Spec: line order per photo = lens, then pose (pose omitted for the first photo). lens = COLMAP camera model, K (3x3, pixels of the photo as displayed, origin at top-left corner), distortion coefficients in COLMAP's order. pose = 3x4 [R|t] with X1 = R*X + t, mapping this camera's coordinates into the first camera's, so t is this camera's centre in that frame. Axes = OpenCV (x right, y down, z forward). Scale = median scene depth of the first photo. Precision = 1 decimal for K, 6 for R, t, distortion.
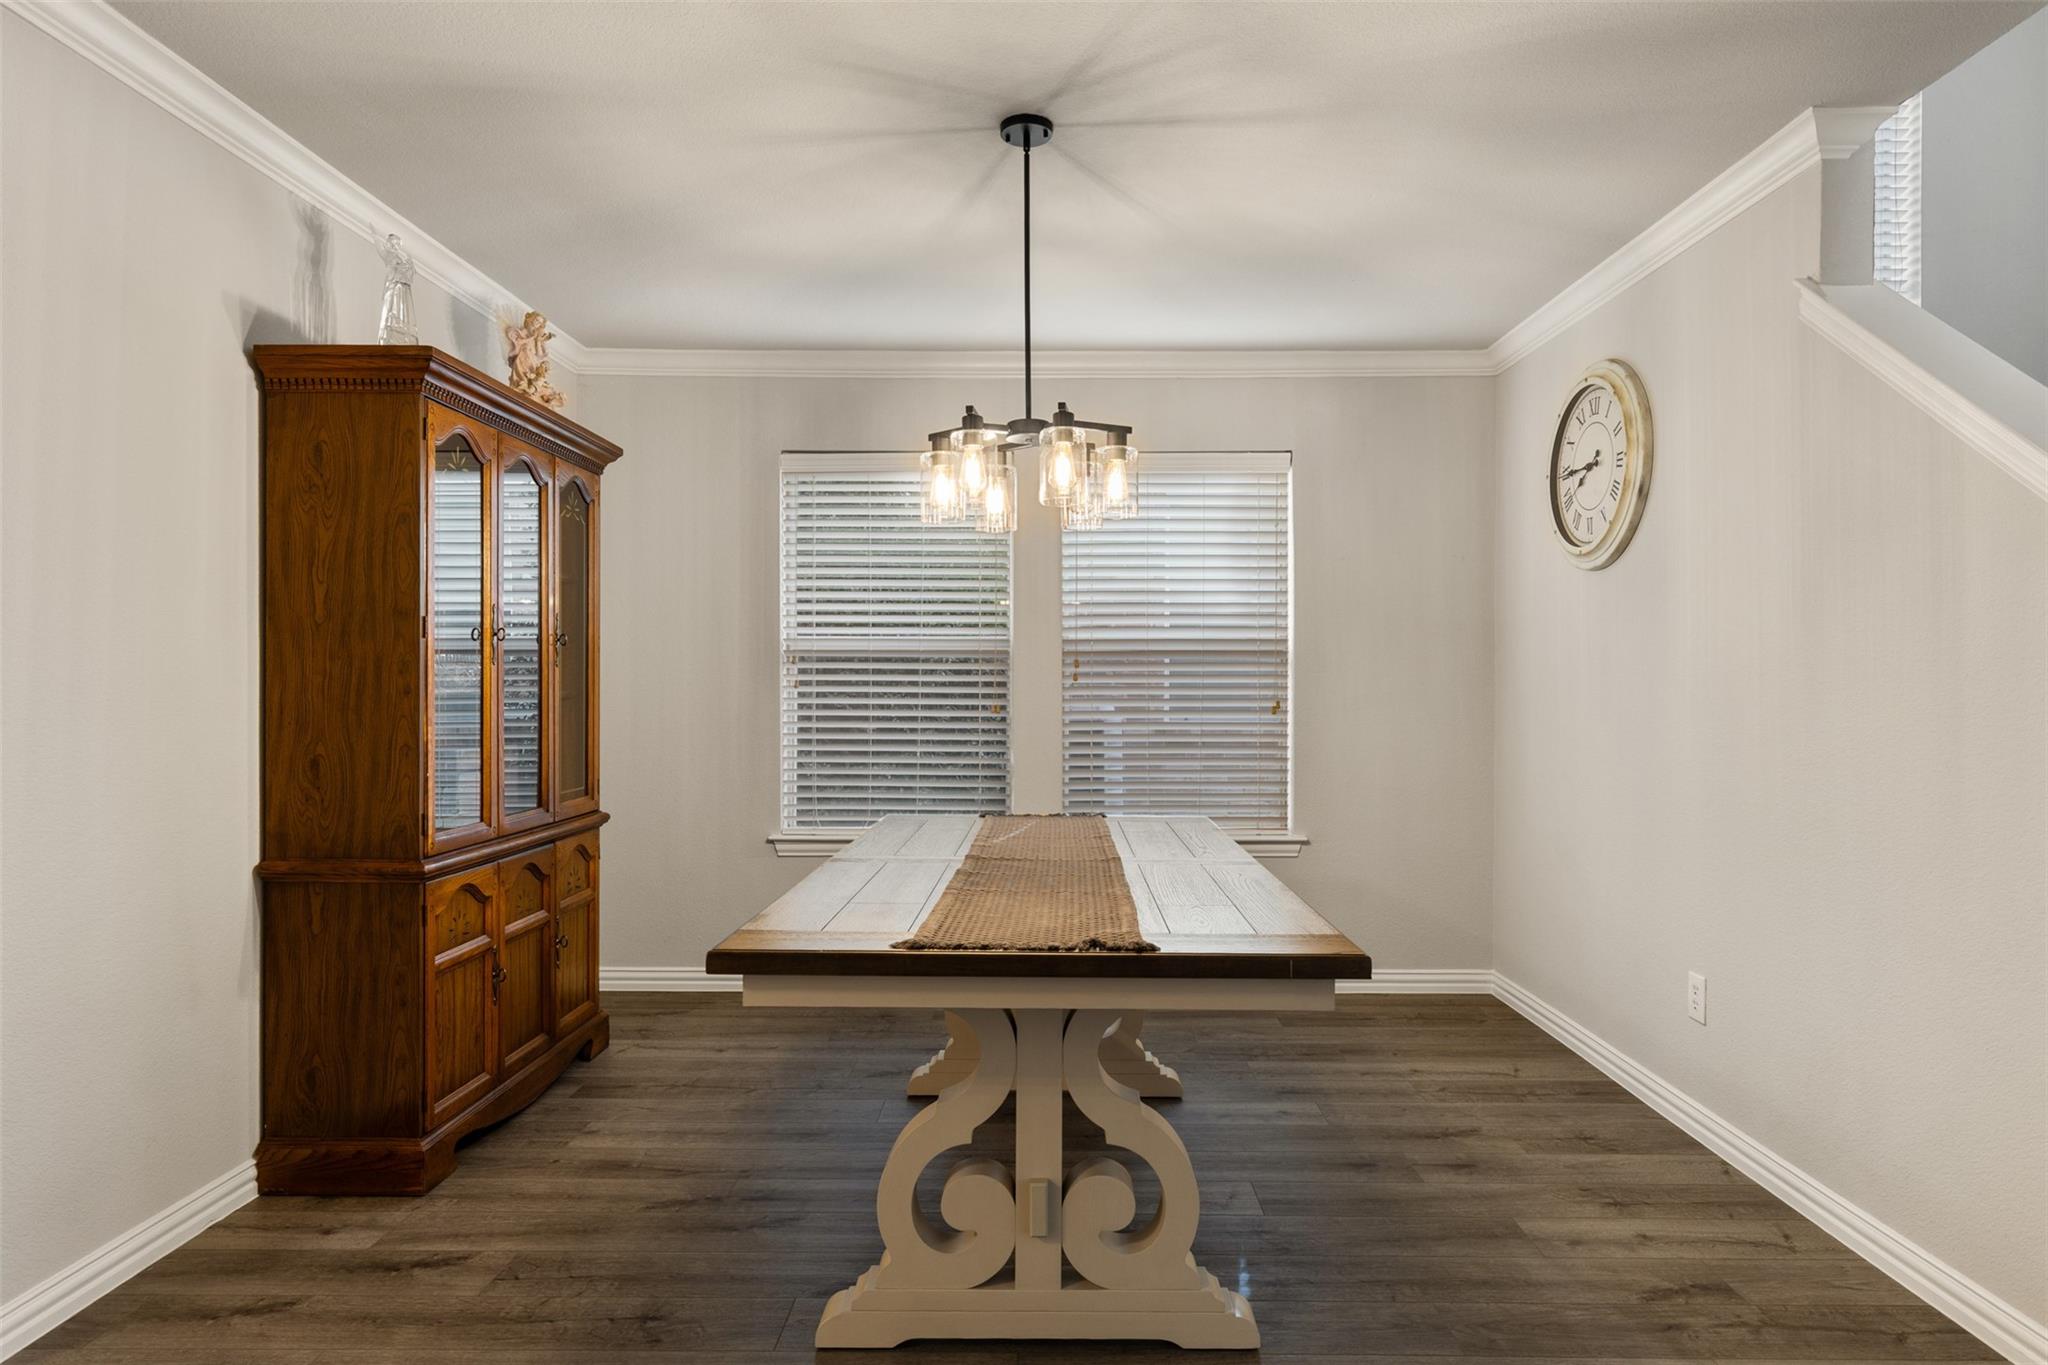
lens RADIAL K [[1173.8, 0, 1028.9], [0, 1173.8, 693.6], [0, 0, 1]] dist [0.016518, -0.000275]
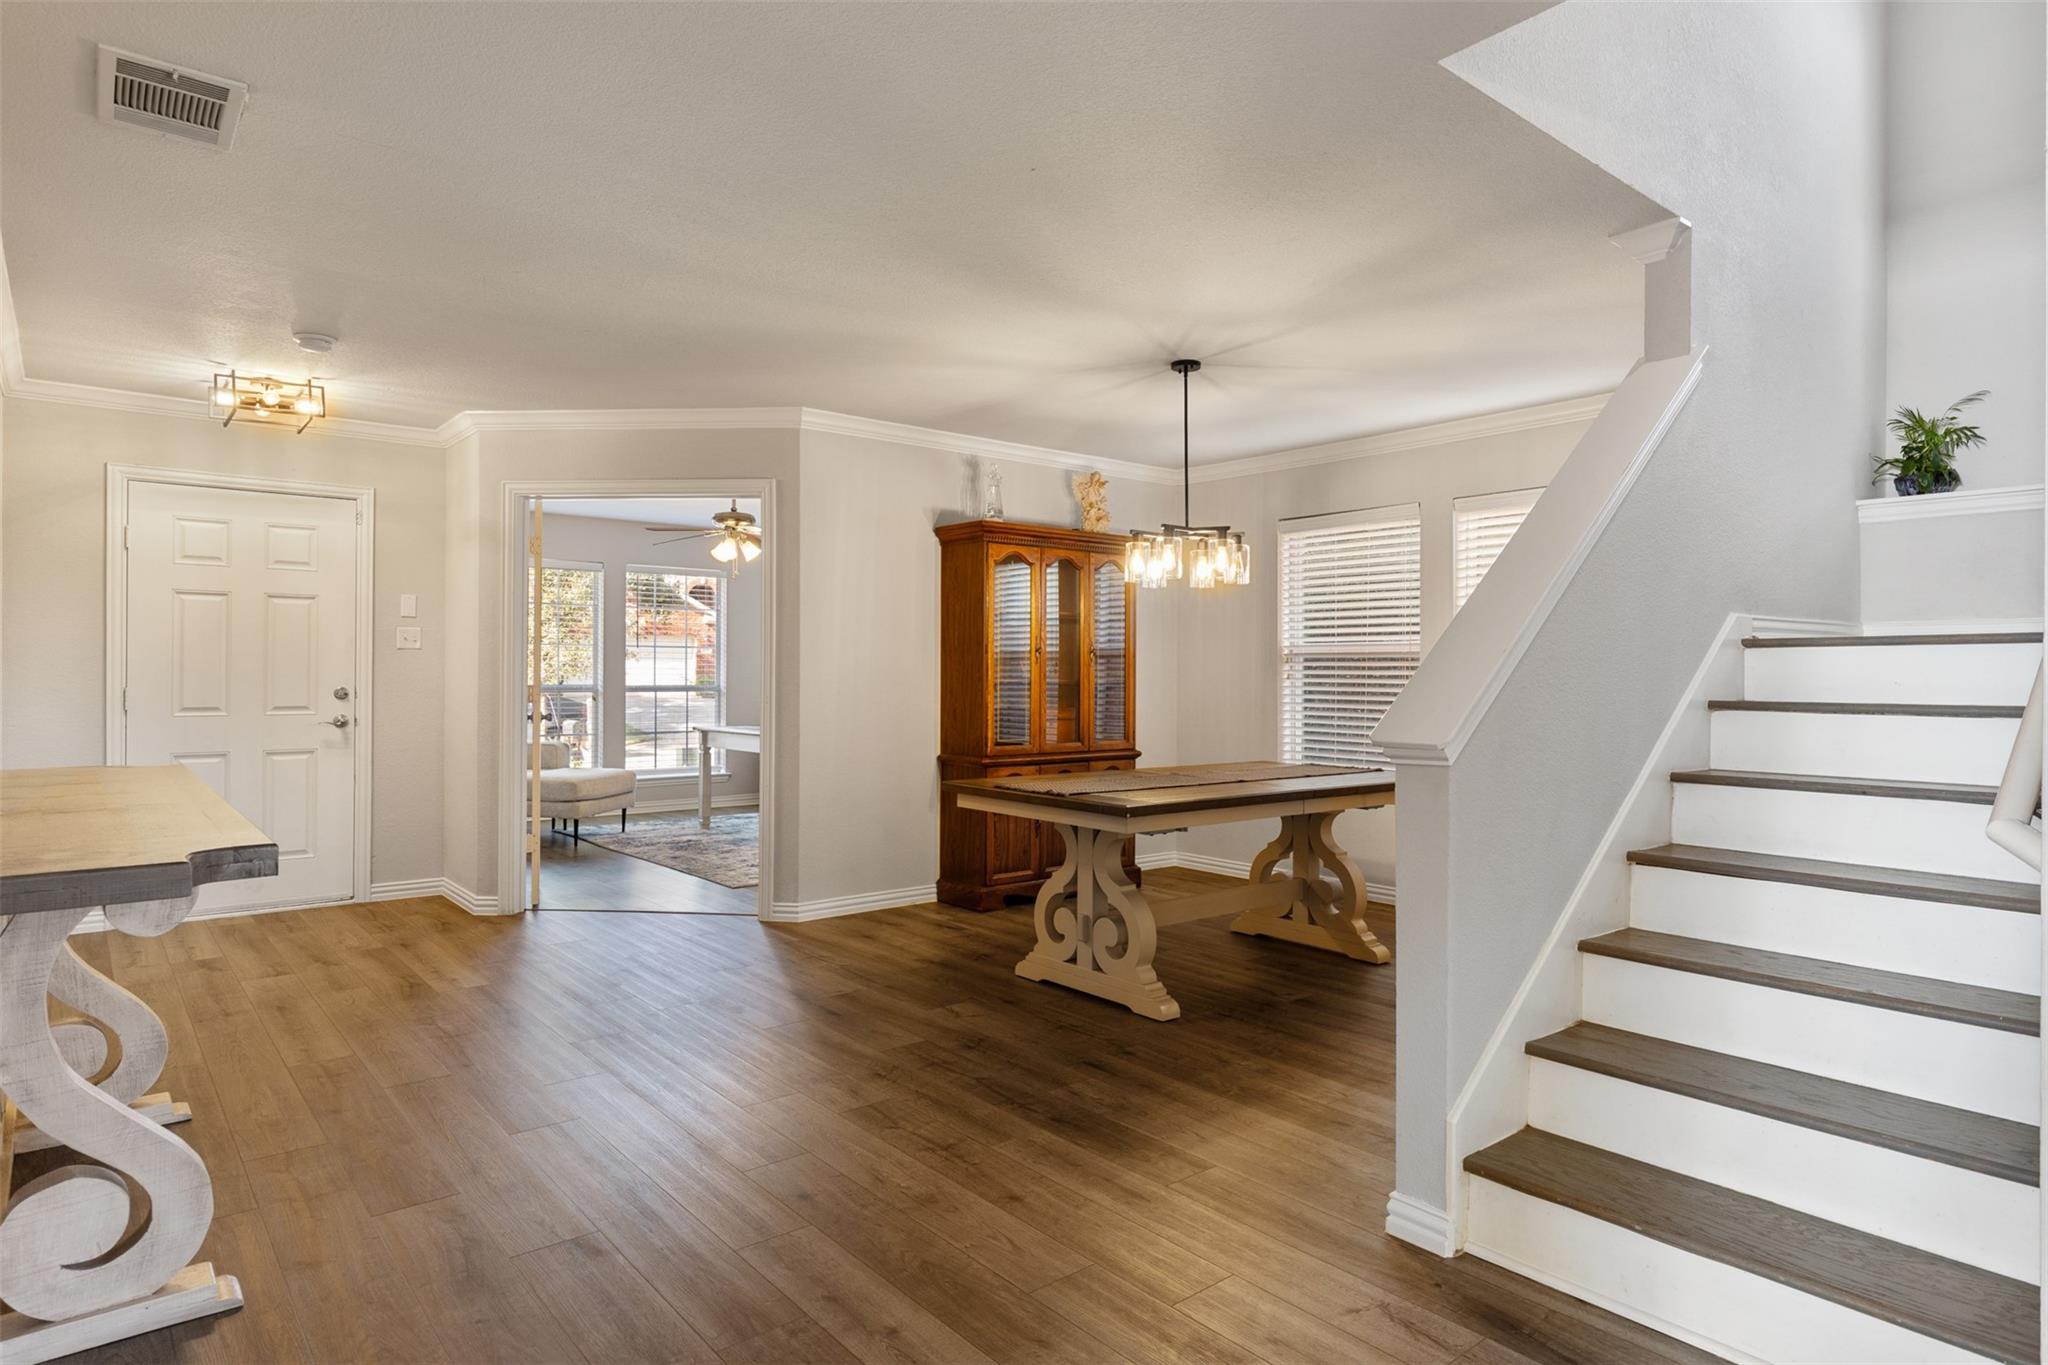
lens RADIAL K [[1173.8, 0, 1027.5], [0, 1173.8, 672.6], [0, 0, 1]] dist [0.016518, -0.000275]
pose [[0.640155, 0.001376, -0.768245, 1.191225], [-0.010789, 0.999916, -0.007199, 0.001649], [0.768170, 0.012897, 0.640116, -0.313044]]
